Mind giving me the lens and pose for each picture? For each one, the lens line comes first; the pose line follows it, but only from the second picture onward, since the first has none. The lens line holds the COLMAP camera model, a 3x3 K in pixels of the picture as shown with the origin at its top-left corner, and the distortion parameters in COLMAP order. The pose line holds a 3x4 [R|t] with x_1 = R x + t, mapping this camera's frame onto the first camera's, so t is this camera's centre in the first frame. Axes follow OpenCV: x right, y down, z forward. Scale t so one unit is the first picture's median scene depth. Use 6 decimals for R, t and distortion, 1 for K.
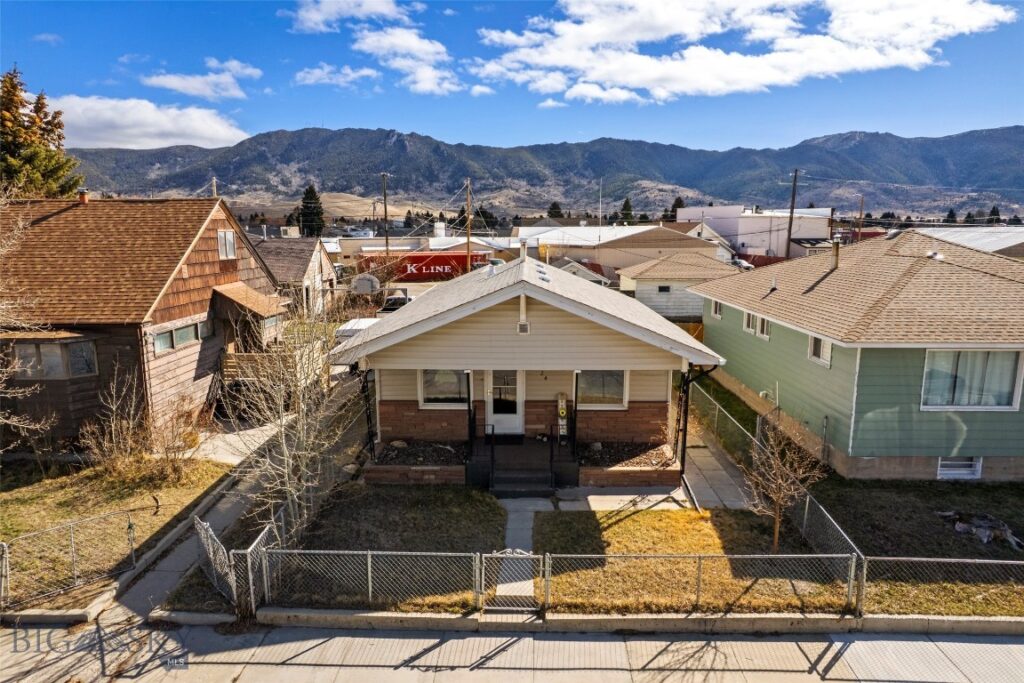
lens RADIAL K [[656.0, 0, 515.4], [0, 656.0, 343.9], [0, 0, 1]] dist [-0.081702, 0.079385]
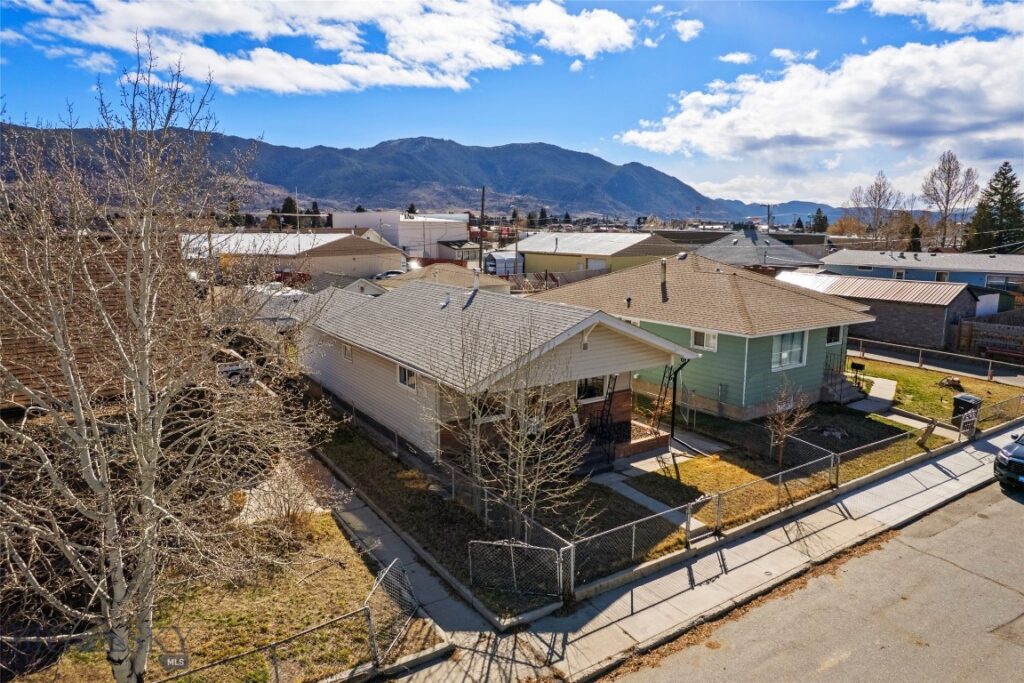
lens RADIAL K [[656.0, 0, 515.4], [0, 656.0, 343.9], [0, 0, 1]] dist [-0.081702, 0.079385]
pose [[0.821464, -0.098045, 0.561769, -1.132080], [0.095484, 0.994850, 0.034004, -0.117943], [-0.562210, 0.025707, 0.826595, 0.005953]]
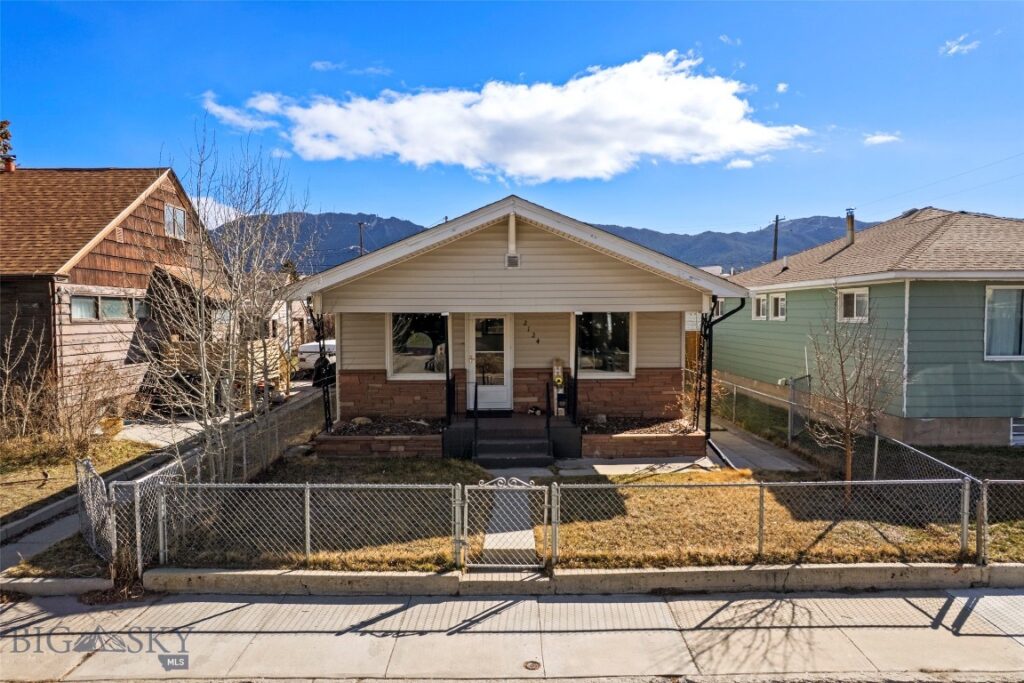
lens RADIAL K [[656.0, 0, 515.4], [0, 656.0, 343.9], [0, 0, 1]] dist [-0.081702, 0.079385]
pose [[0.999422, -0.004260, 0.033731, -0.017895], [0.008396, 0.992317, -0.123434, 0.250875], [-0.032946, 0.123646, 0.991779, 0.252231]]
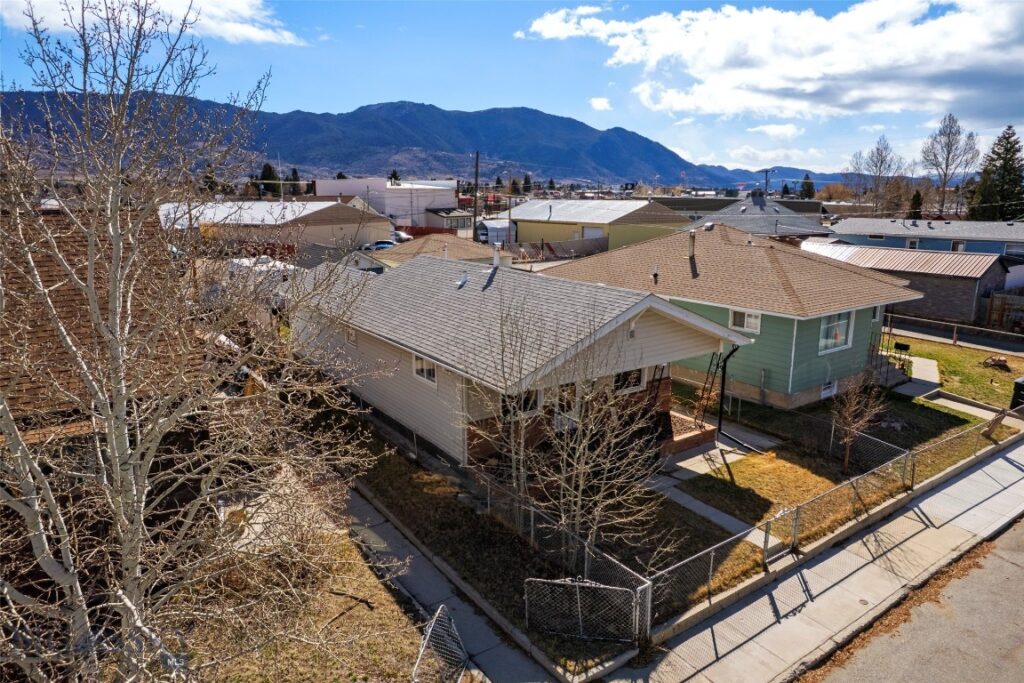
lens RADIAL K [[656.0, 0, 515.4], [0, 656.0, 343.9], [0, 0, 1]] dist [-0.081702, 0.079385]
pose [[0.806051, -0.132478, 0.576828, -1.104117], [0.101462, 0.991129, 0.085847, -0.170991], [-0.583084, -0.010671, 0.812342, 0.263618]]
